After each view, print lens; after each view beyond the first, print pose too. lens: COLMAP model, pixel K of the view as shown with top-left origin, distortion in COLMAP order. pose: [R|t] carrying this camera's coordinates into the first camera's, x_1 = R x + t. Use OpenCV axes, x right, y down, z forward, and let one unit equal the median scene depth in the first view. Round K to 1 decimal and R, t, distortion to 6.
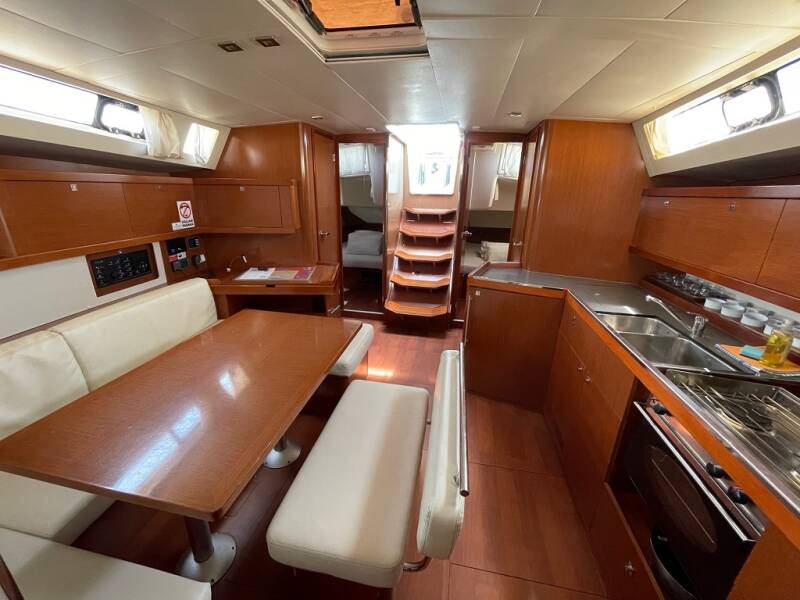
lens RADIAL K [[326.4, 0, 395.7], [0, 326.4, 300.3], [0, 0, 1]] dist [0.000094, 0.000274]
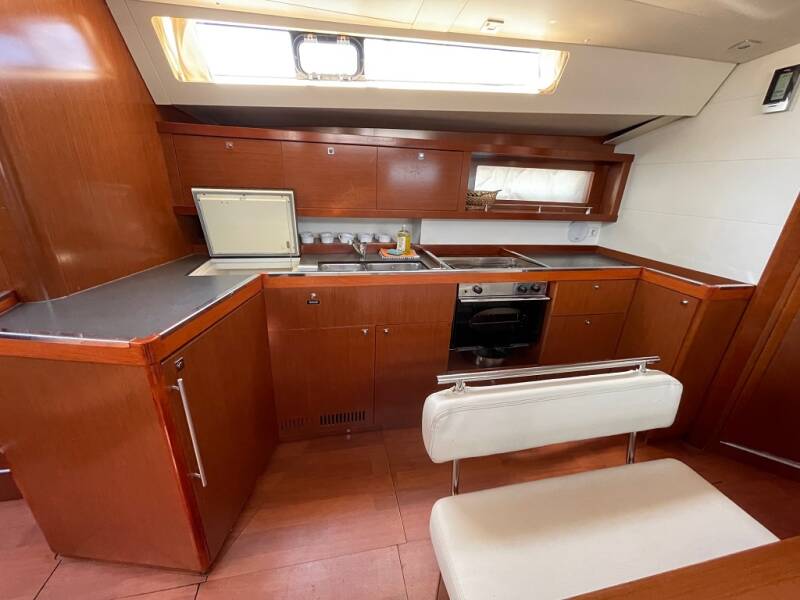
lens RADIAL K [[326.4, 0, 395.7], [0, 326.4, 300.3], [0, 0, 1]] dist [0.000094, 0.000274]
pose [[-0.396610, -0.367989, 0.841002, -0.151780], [0.242876, 0.841427, 0.482713, -0.210728], [-0.885275, 0.395709, -0.244343, 0.781801]]
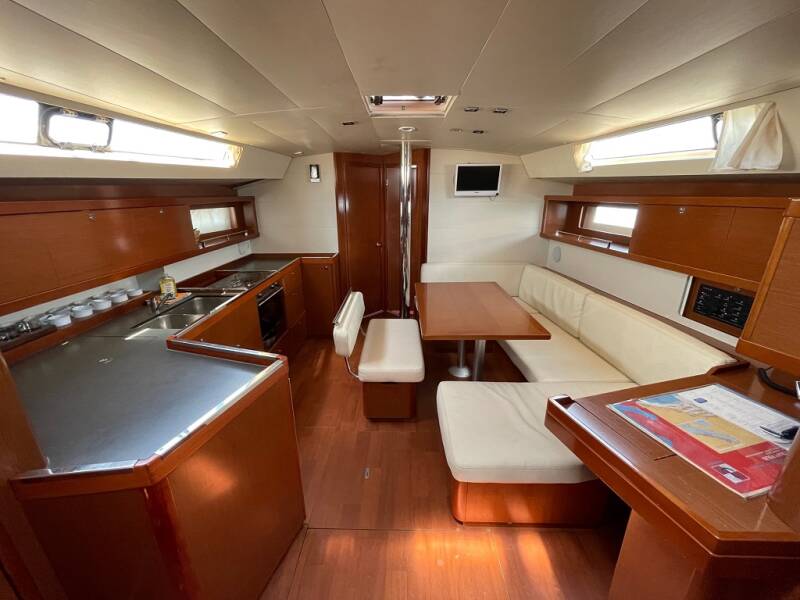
lens RADIAL K [[326.4, 0, 395.7], [0, 326.4, 300.3], [0, 0, 1]] dist [0.000094, 0.000274]
pose [[-0.984484, 0.036439, -0.171649, 0.120675], [-0.072974, 0.804581, 0.589342, -0.482164], [0.159580, 0.592723, -0.789439, 1.343189]]
